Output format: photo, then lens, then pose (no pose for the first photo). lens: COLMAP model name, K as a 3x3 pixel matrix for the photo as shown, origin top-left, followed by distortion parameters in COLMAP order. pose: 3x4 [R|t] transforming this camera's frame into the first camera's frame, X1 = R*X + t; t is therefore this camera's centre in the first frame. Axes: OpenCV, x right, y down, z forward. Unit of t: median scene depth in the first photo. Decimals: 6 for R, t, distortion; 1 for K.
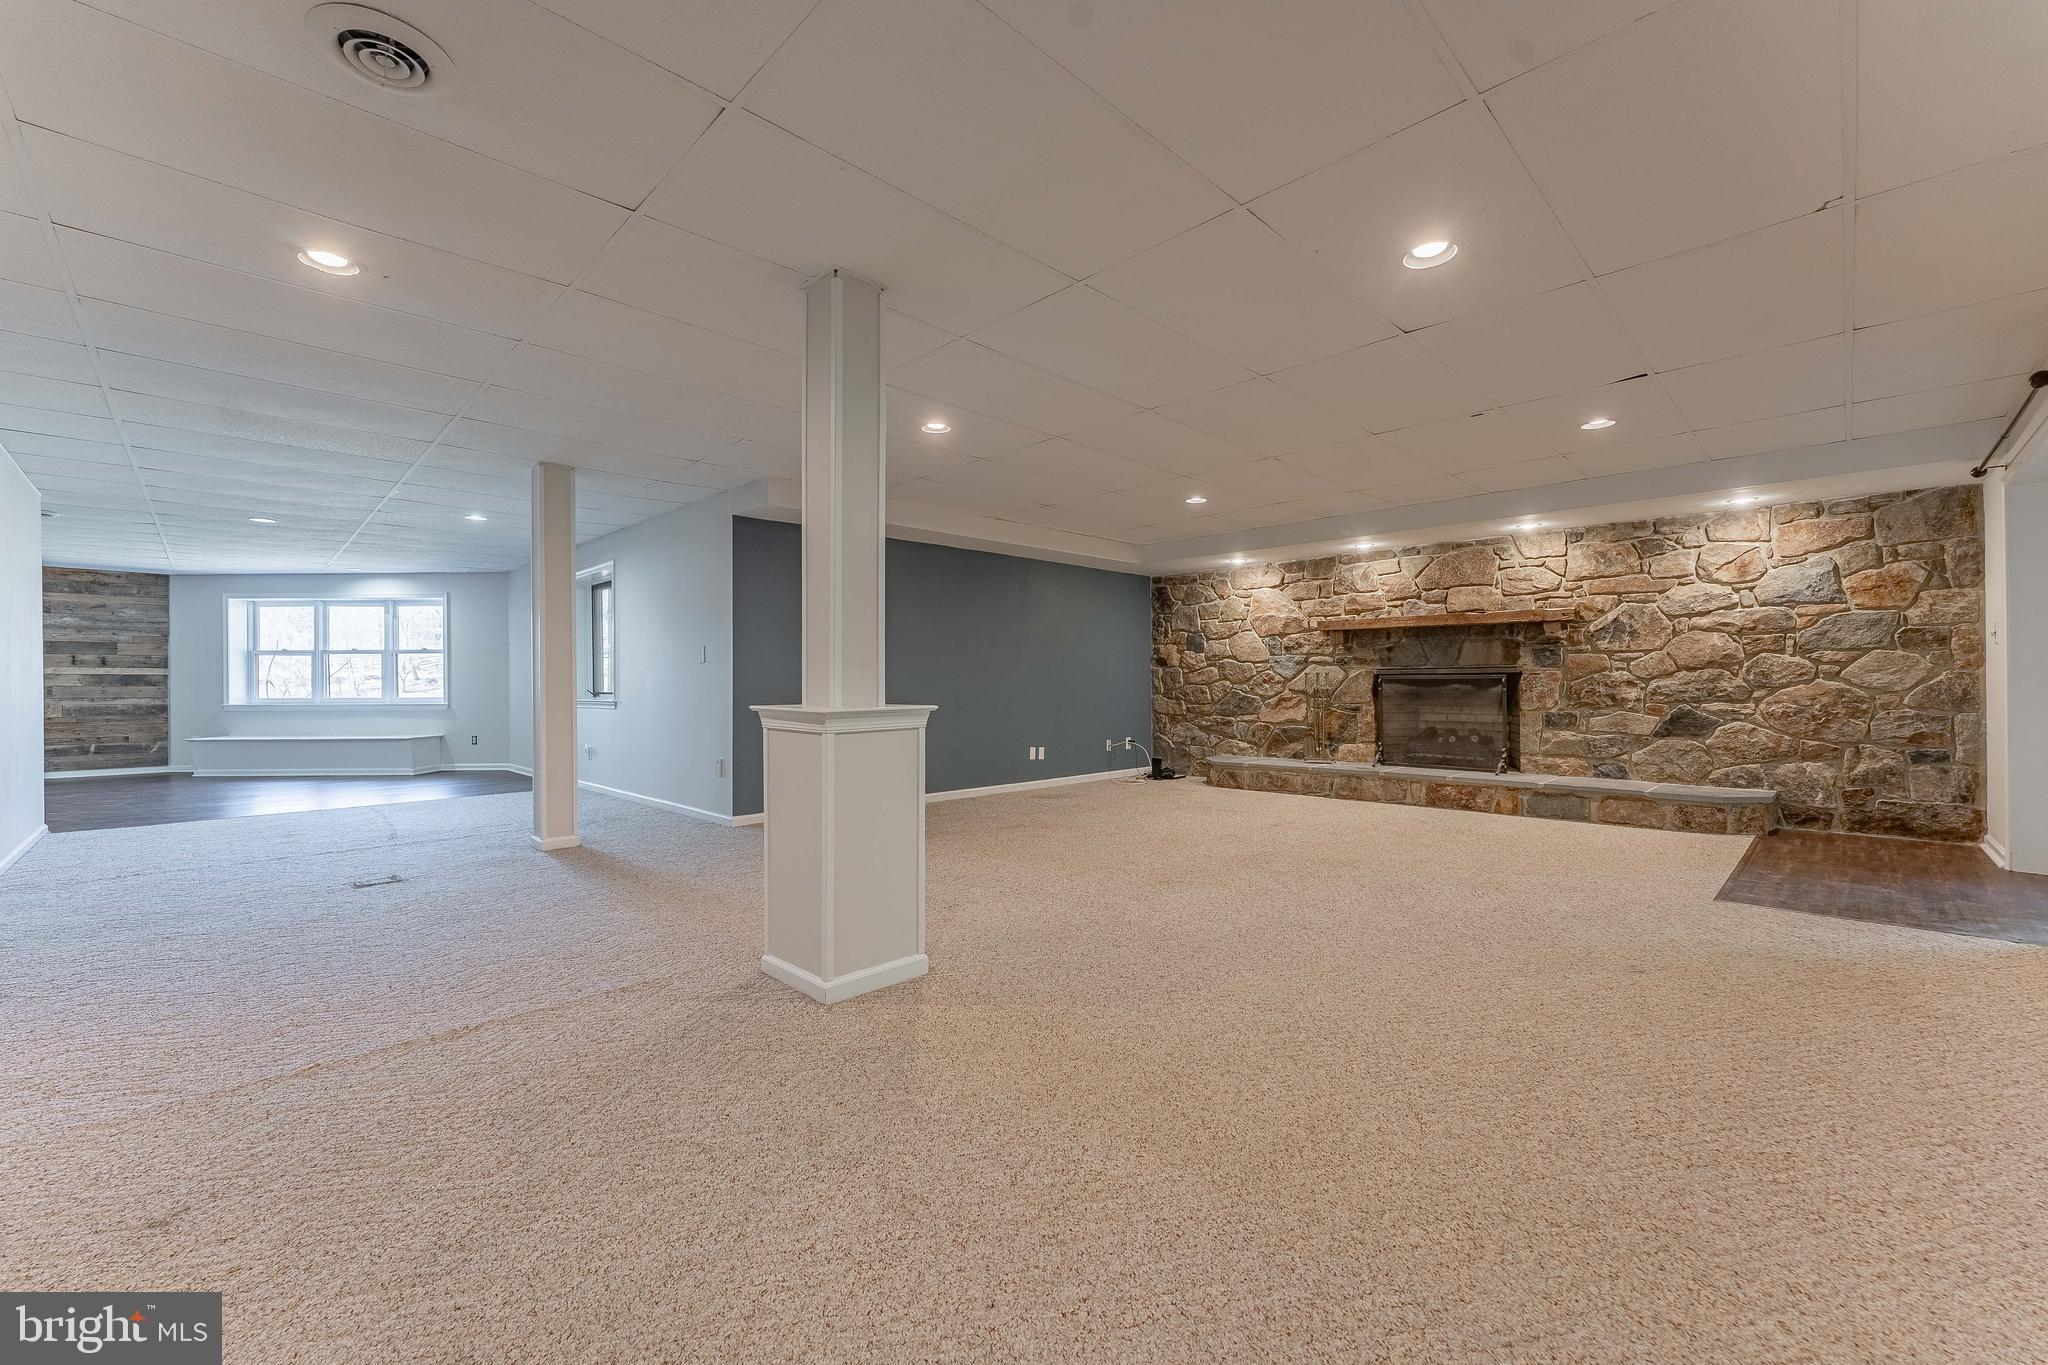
lens RADIAL K [[834.3, 0, 1019.9], [0, 834.3, 683.9], [0, 0, 1]] dist [-0.000899, -0.000084]
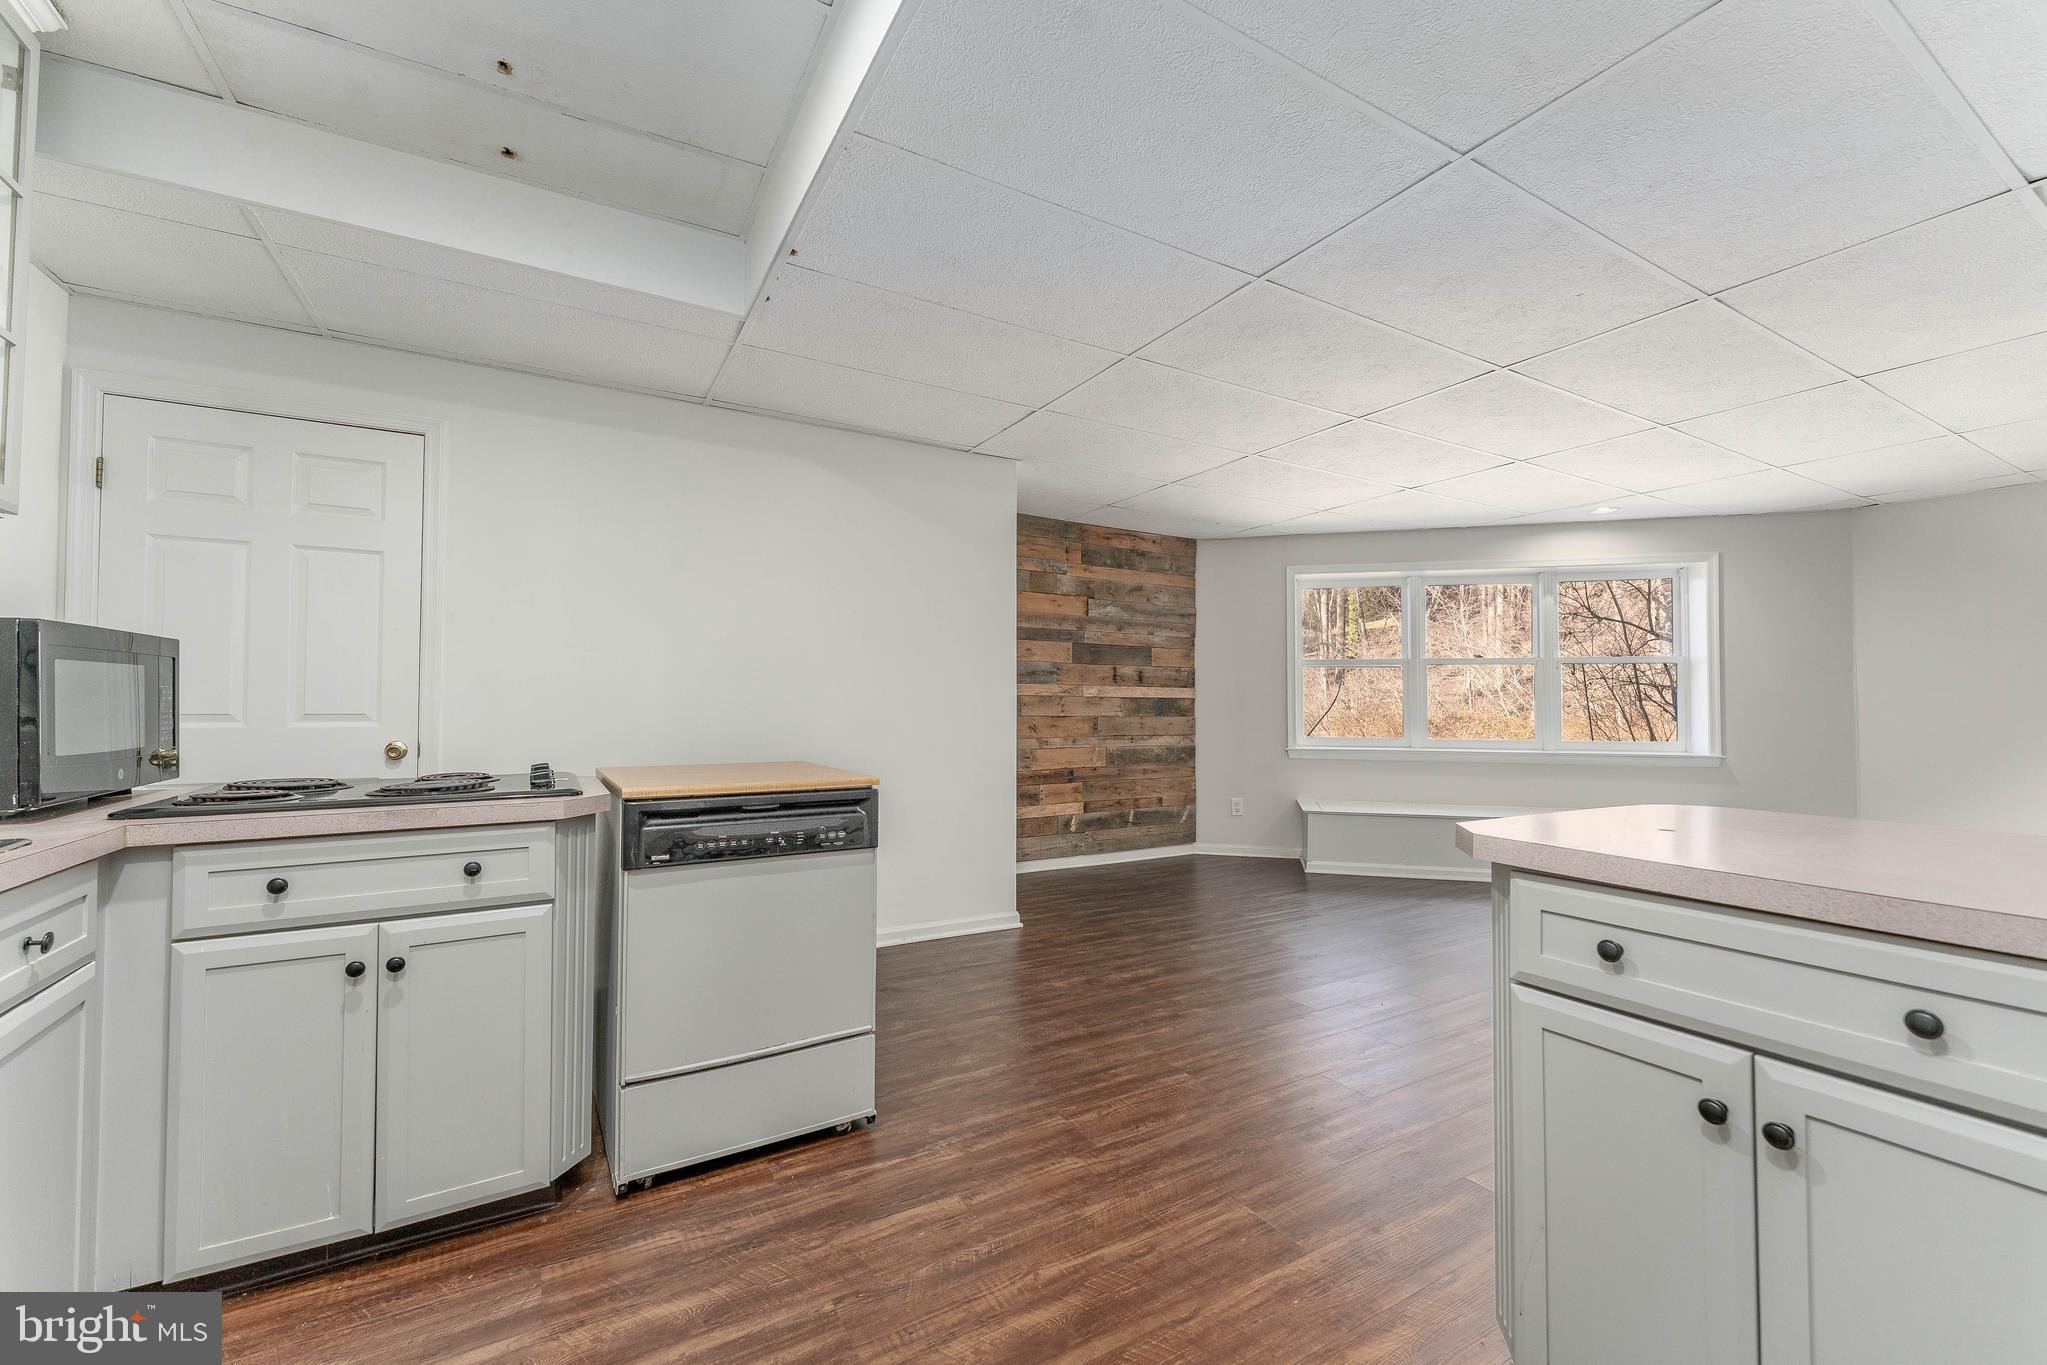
lens RADIAL K [[833.9, 0, 1019.4], [0, 833.9, 683.9], [0, 0, 1]] dist [-0.000899, -0.000084]
pose [[0.967243, -0.000986, -0.253850, -1.016983], [-0.004706, 0.999751, -0.021815, -0.007561], [0.253808, 0.022295, 0.966998, 0.367777]]
